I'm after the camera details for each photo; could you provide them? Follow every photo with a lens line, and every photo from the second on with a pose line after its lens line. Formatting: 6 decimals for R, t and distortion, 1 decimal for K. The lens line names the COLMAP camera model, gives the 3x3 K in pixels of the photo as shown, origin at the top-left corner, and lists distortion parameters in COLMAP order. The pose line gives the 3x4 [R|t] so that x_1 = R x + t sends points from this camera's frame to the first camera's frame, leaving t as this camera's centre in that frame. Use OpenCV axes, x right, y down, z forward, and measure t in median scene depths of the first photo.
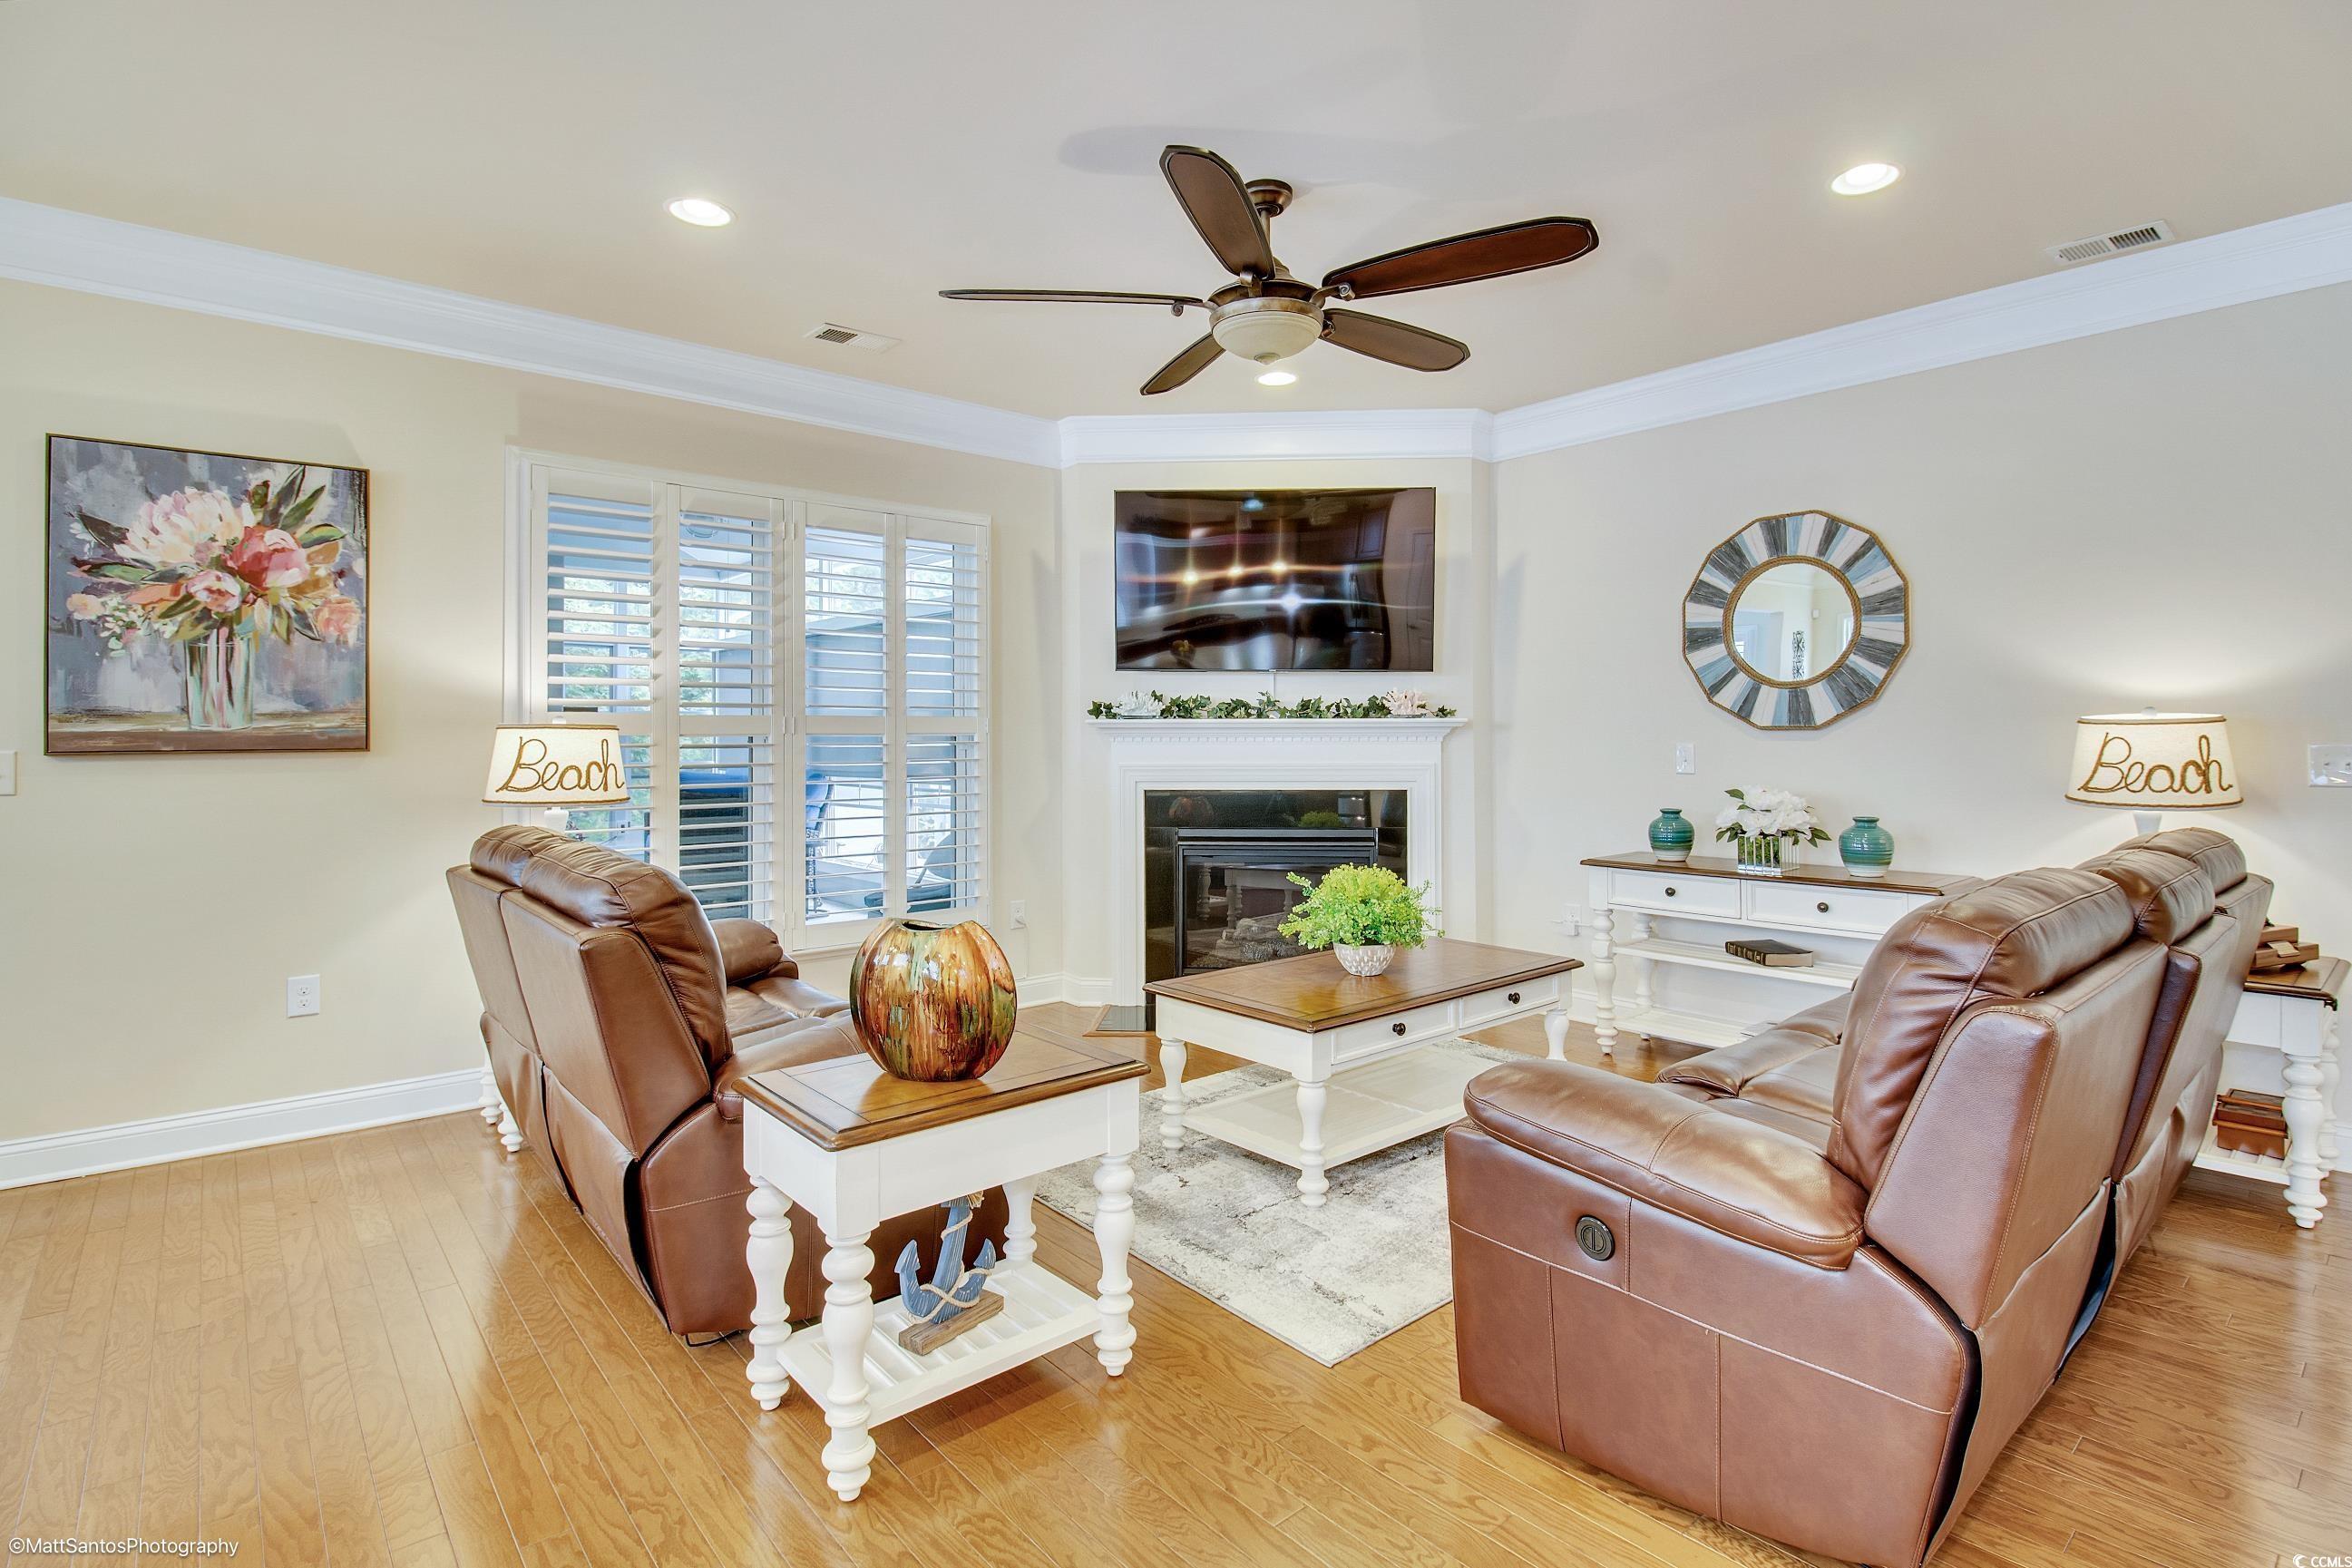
lens RADIAL K [[1129.2, 0, 1204.8], [0, 1129.2, 733.5], [0, 0, 1]] dist [-0.014950, -0.004901]
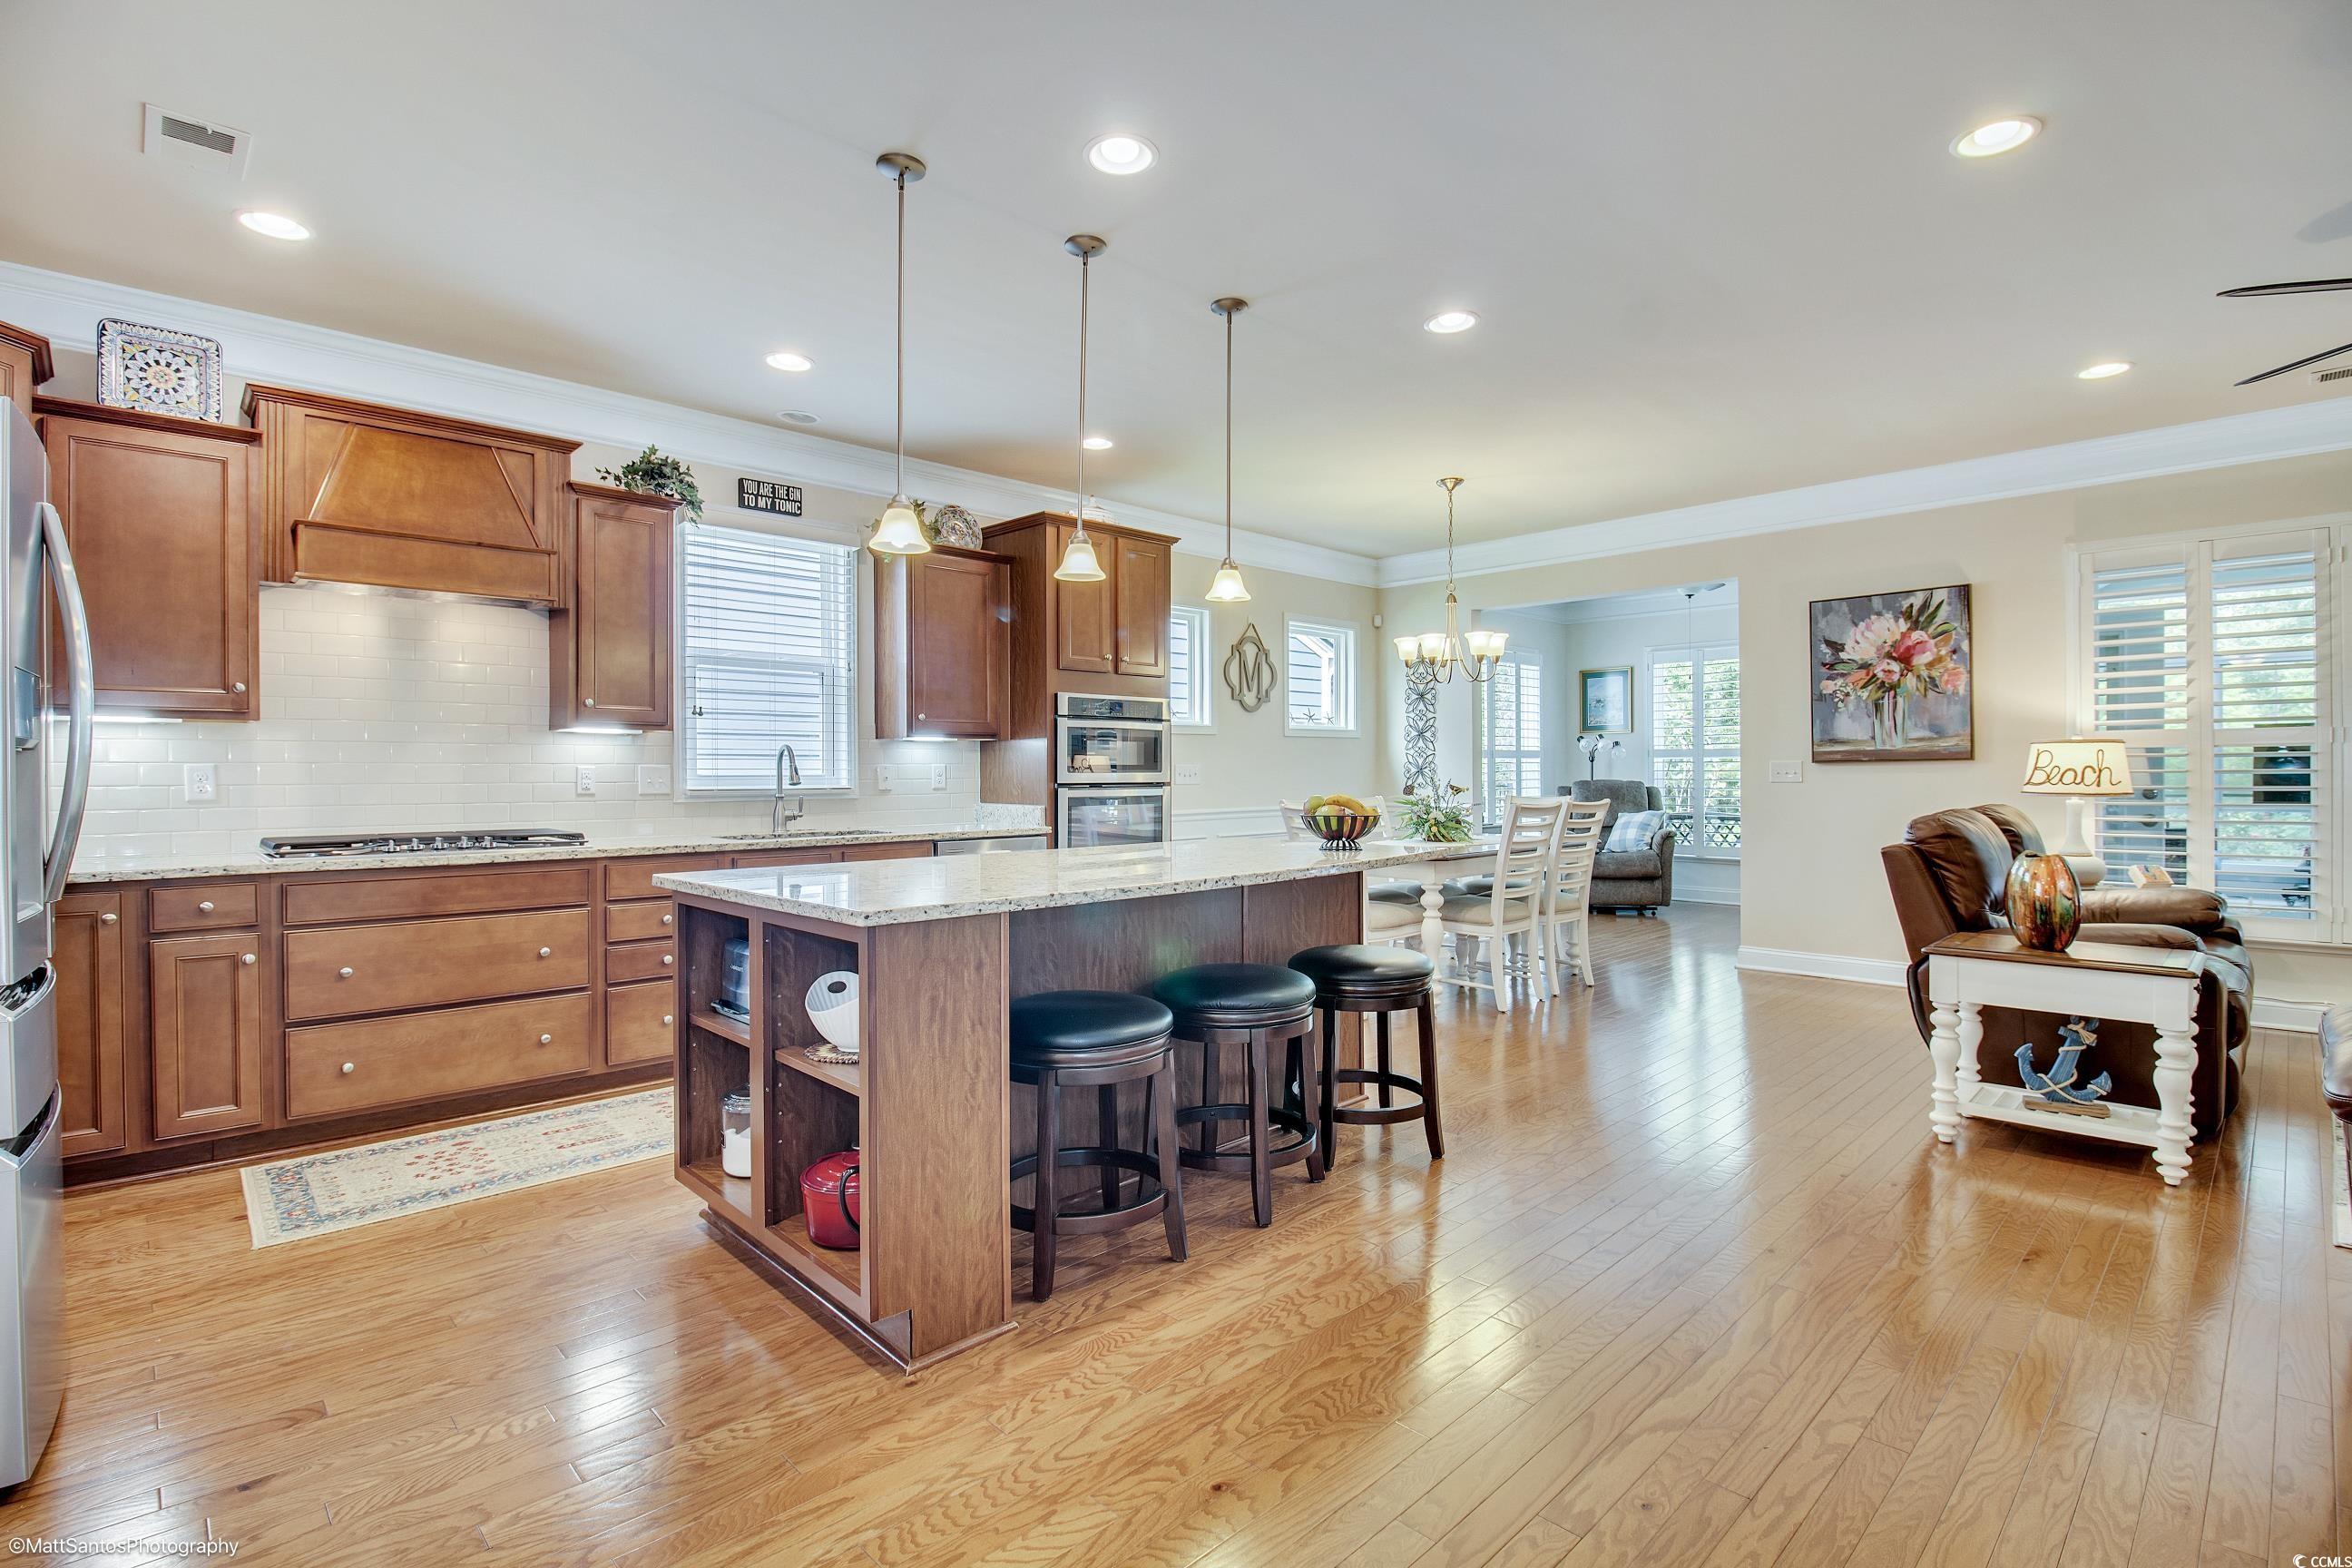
lens RADIAL K [[1083.7, 0, 1179.5], [0, 1083.7, 775.9], [0, 0, 1]] dist [-0.009330, -0.000316]
pose [[0.042134, 0.007785, -0.999082, 0.802040], [0.014464, 0.999860, 0.008402, 0.009717], [0.999007, -0.014805, 0.042015, -0.213666]]
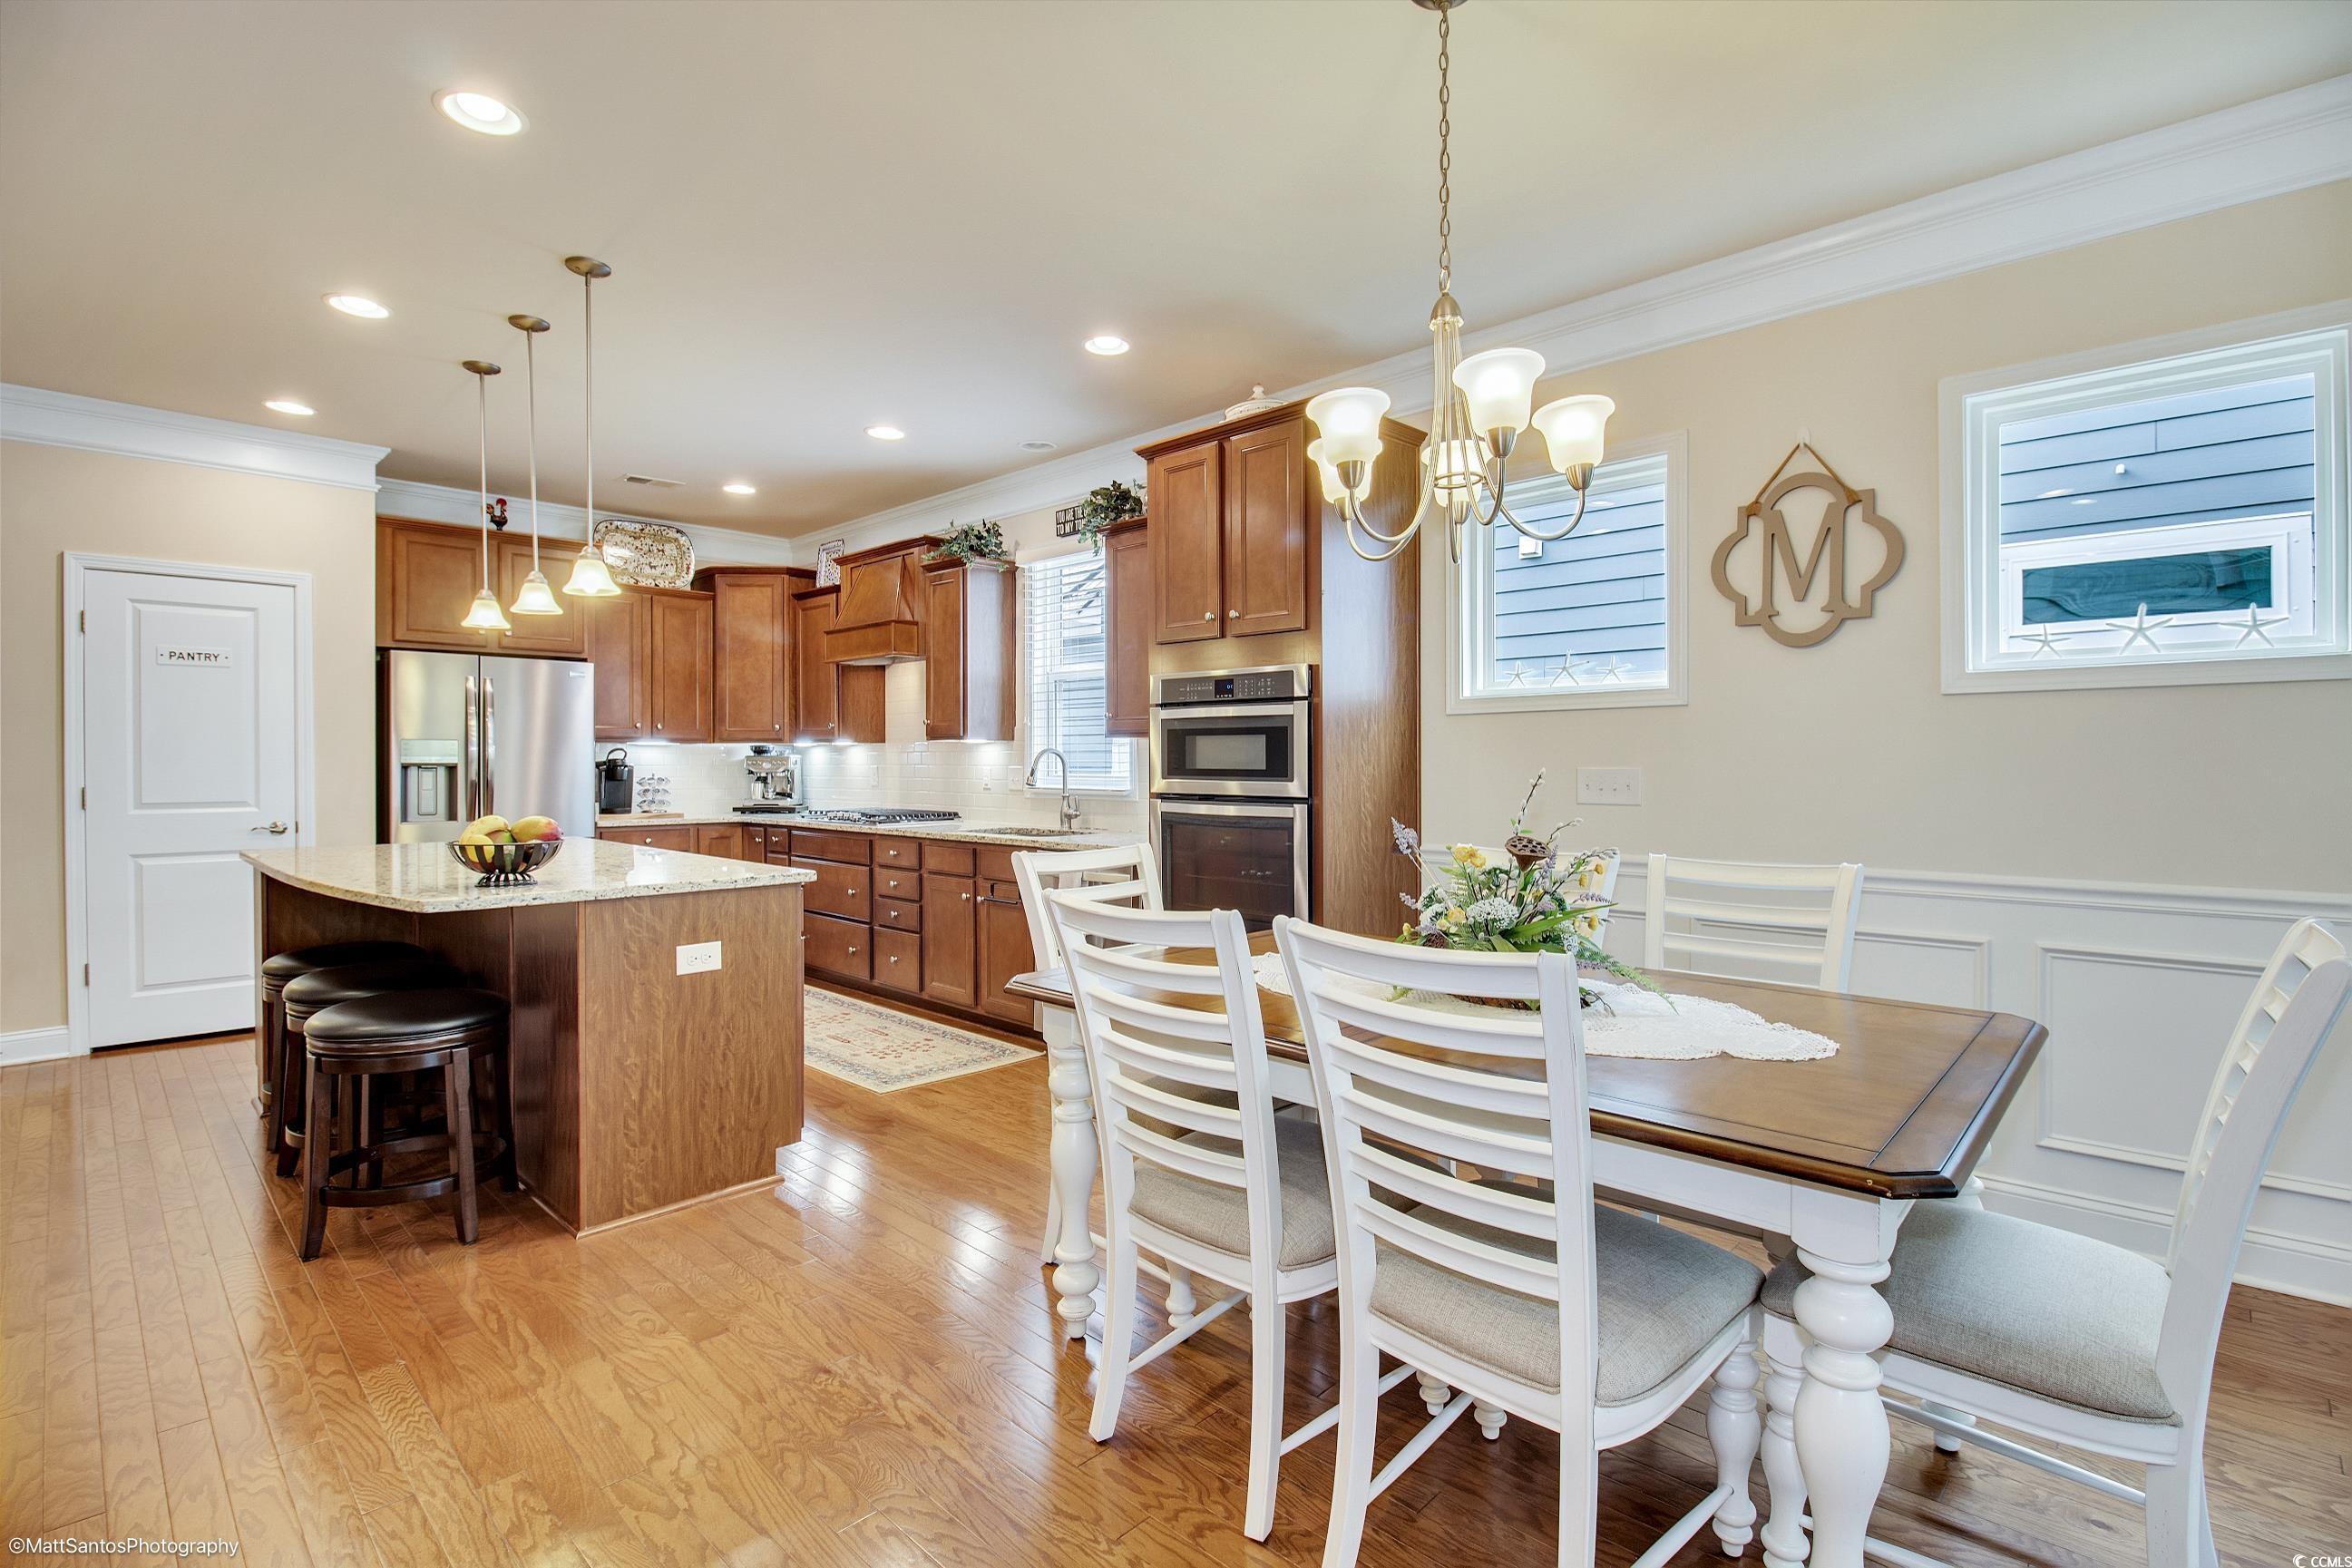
lens RADIAL K [[1083.6, 0, 1203.7], [0, 1083.6, 751.3], [0, 0, 1]] dist [-0.009330, -0.000316]
pose [[-0.995713, 0.007188, -0.092219, -0.785820], [0.008809, 0.999813, -0.017187, 0.004979], [0.092079, -0.017926, -0.995590, 0.937412]]
